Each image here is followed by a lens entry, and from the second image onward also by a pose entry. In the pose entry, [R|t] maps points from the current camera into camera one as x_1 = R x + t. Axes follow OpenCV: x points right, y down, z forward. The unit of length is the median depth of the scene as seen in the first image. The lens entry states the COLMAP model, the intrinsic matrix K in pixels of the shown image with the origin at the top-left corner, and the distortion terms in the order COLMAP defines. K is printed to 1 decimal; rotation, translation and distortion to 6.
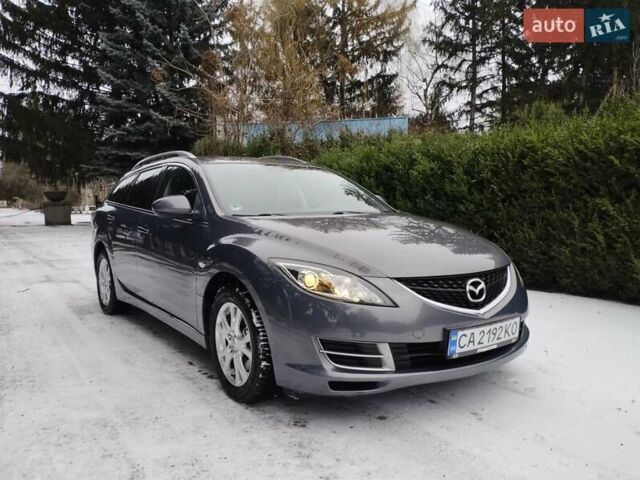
lens RADIAL K [[547.7, 0, 317.5], [0, 547.7, 239.1], [0, 0, 1]] dist [0.084535, -0.066901]
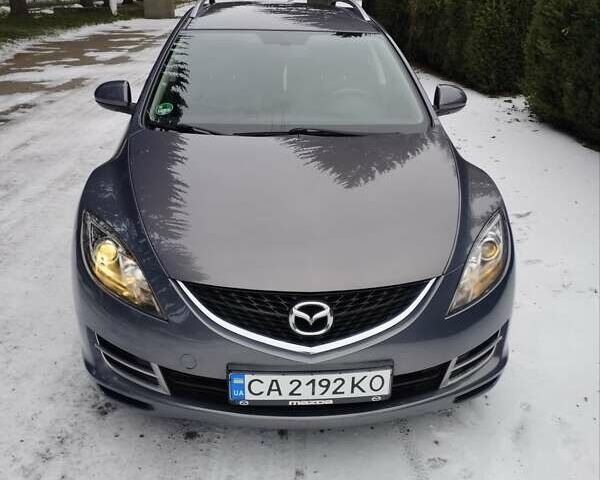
lens RADIAL K [[677.6, 0, 299.7], [0, 677.6, 240.3], [0, 0, 1]] dist [0.060066, 0.000000]
pose [[0.848572, 0.217593, -0.482264, 0.642164], [-0.062086, 0.946170, 0.317660, -0.250562], [0.525424, -0.239616, 0.816403, 0.350730]]
